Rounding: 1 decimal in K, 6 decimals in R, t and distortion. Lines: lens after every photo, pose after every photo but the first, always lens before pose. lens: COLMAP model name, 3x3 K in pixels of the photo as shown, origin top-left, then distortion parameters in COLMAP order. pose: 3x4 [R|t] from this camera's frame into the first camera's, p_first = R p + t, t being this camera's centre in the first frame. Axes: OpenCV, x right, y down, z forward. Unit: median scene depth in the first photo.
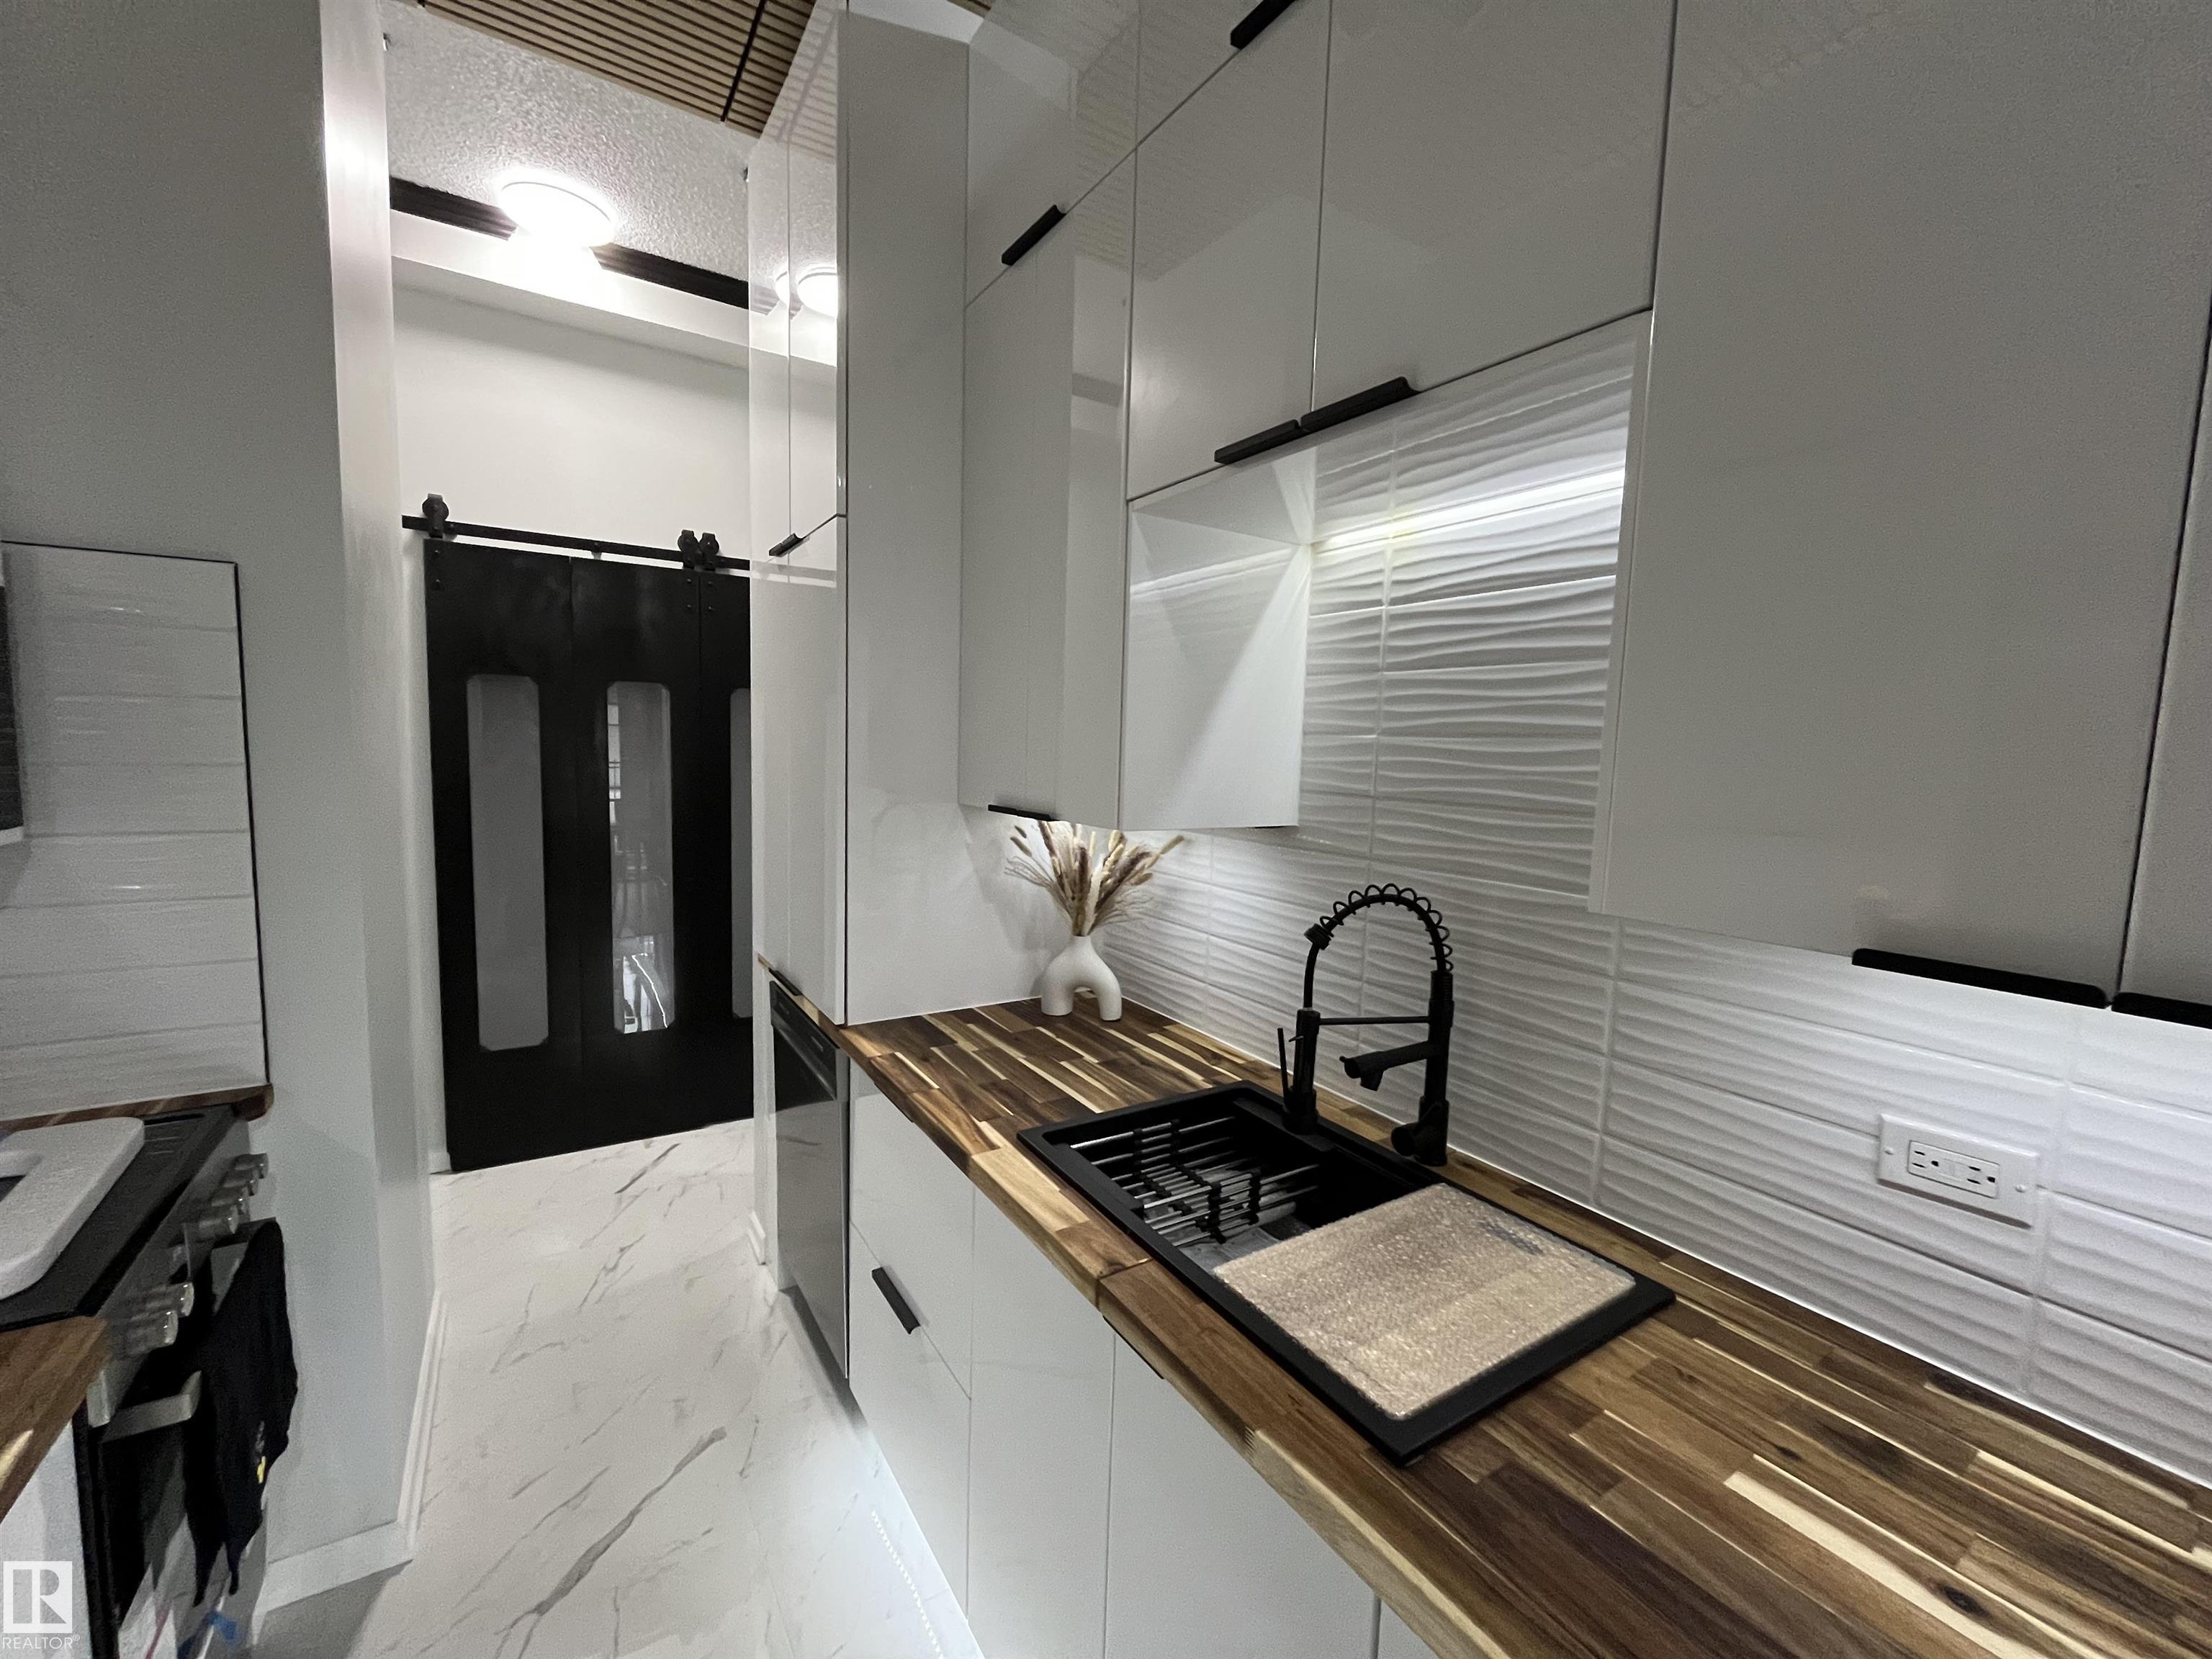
lens RADIAL K [[895.5, 0, 1104.0], [0, 895.5, 828.2], [0, 0, 1]] dist [-0.004141, -0.000371]
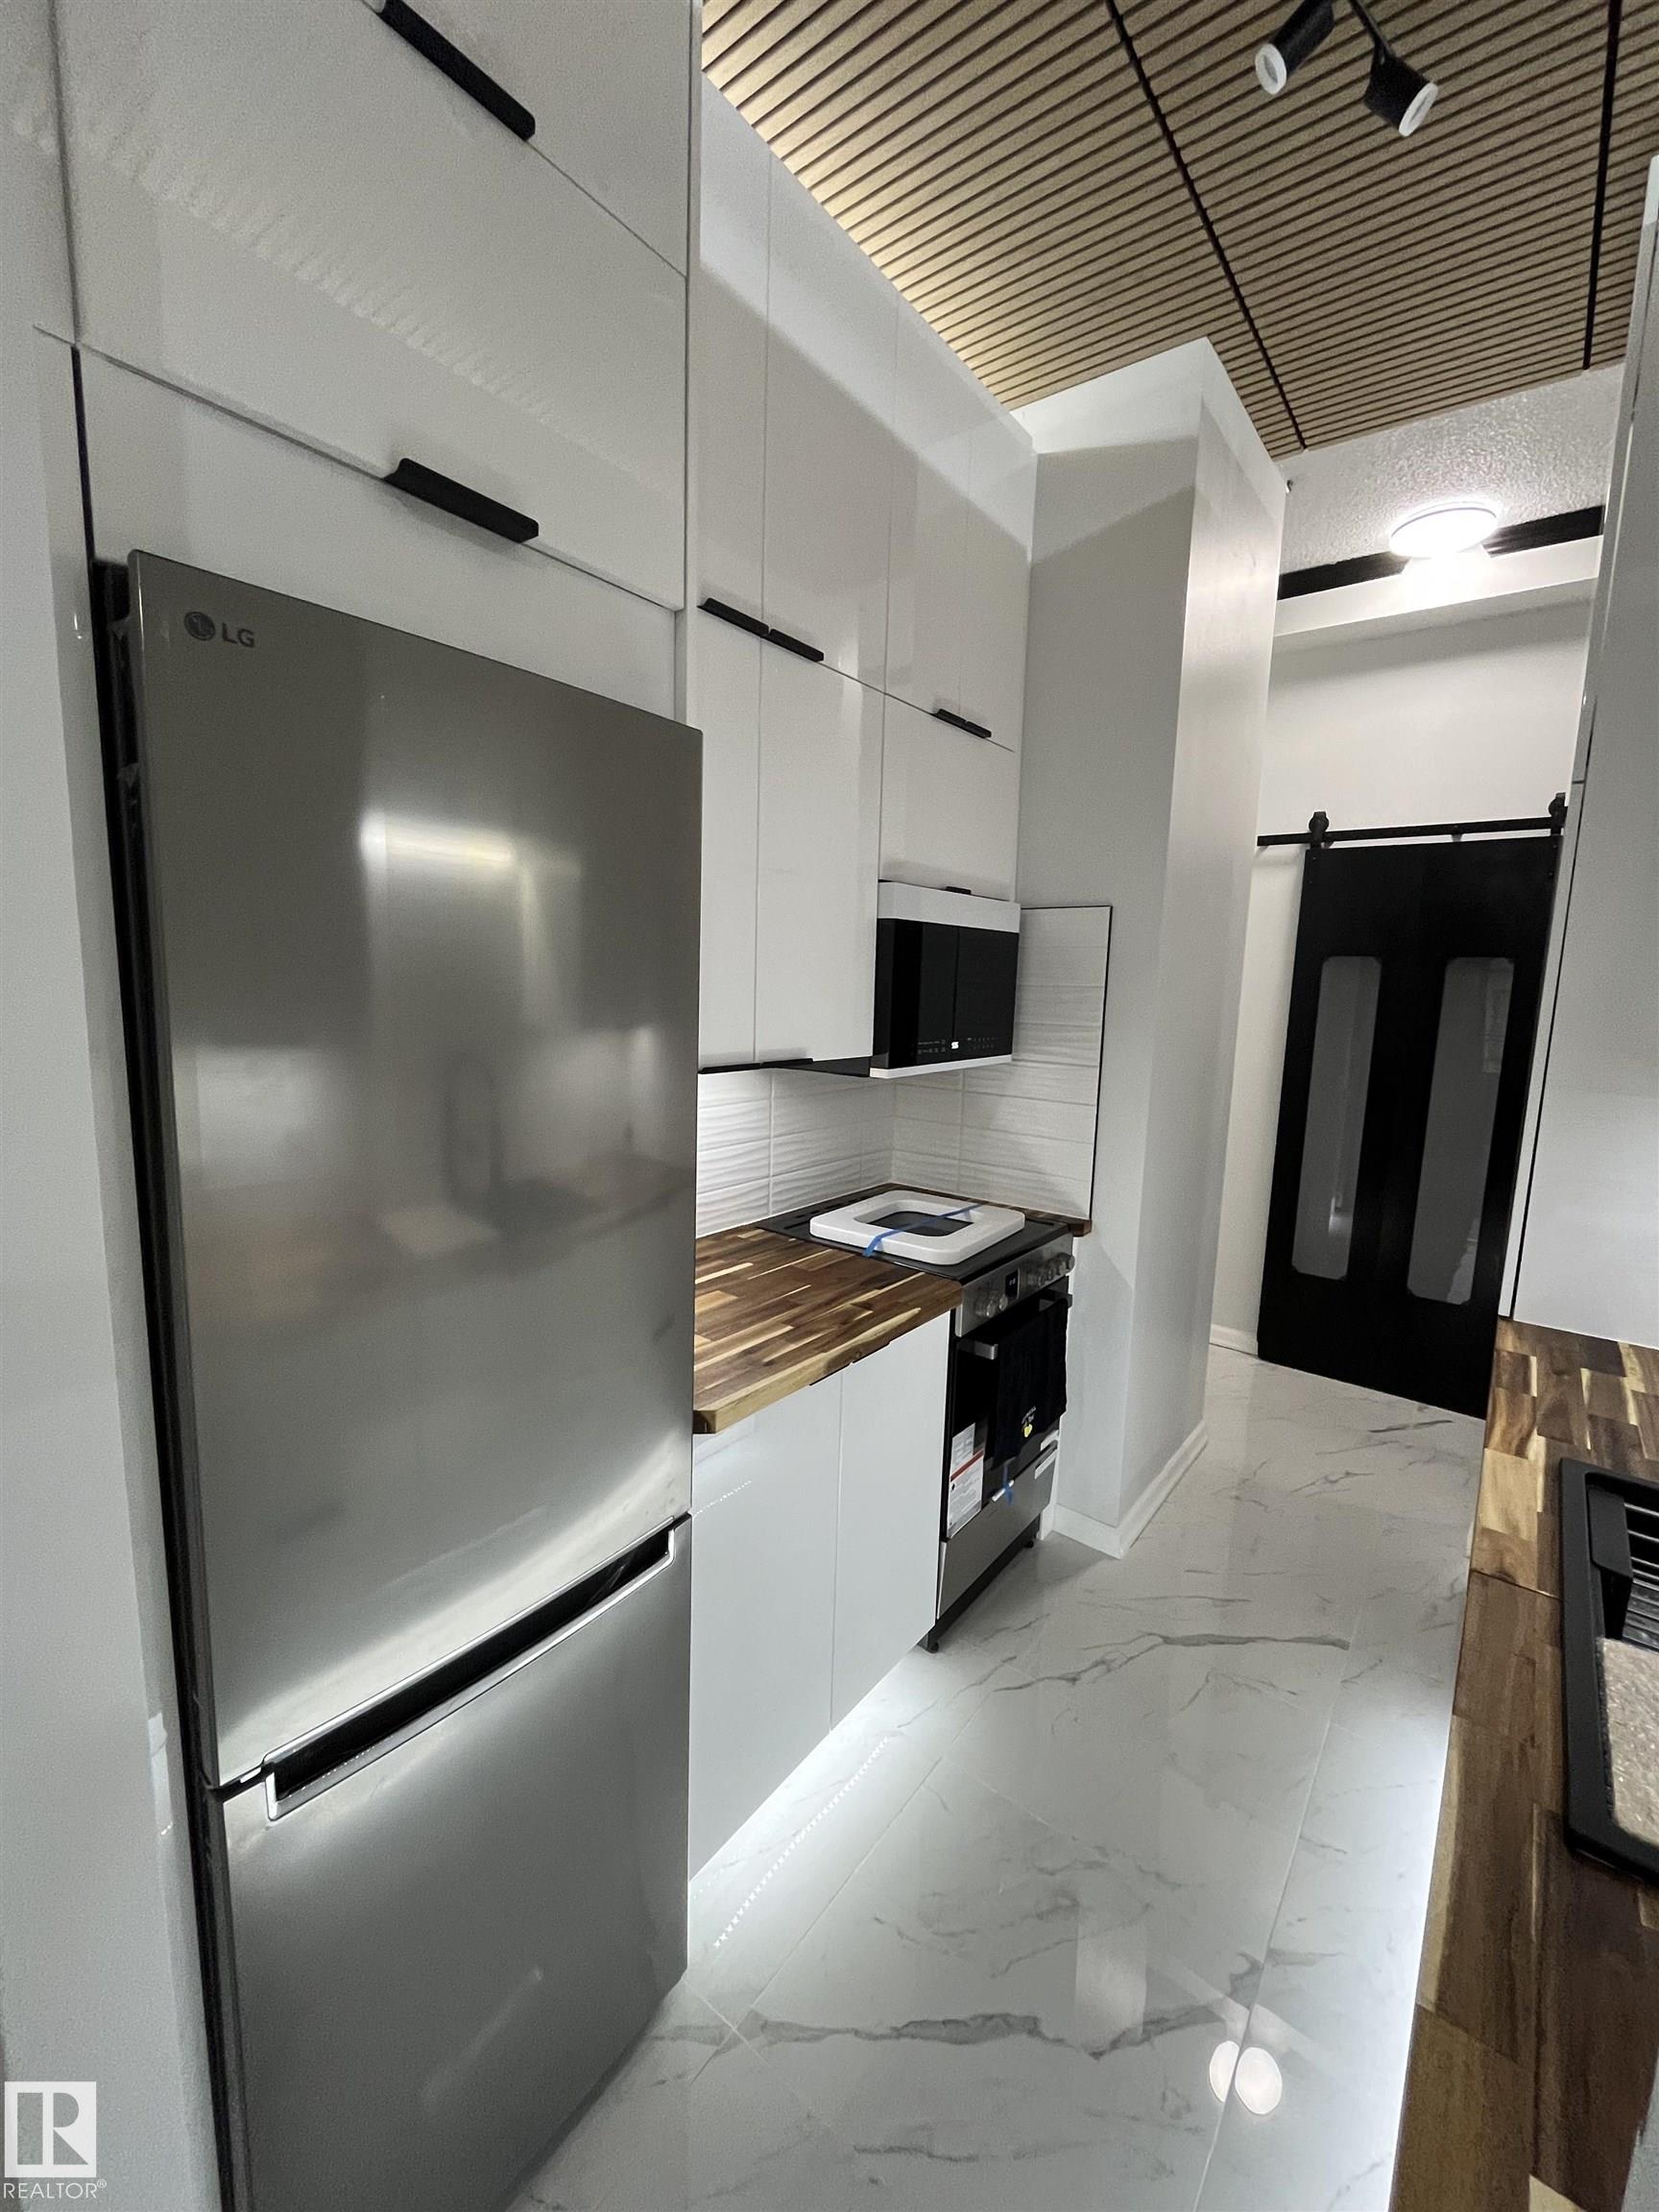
lens RADIAL K [[895.5, 0, 827.4], [0, 895.5, 1095.2], [0, 0, 1]] dist [-0.004141, -0.000371]
pose [[0.330689, 0.104861, -0.937896, 0.325570], [-0.107279, 0.991543, 0.073033, -0.008687], [0.937623, 0.076466, 0.339141, -0.027068]]
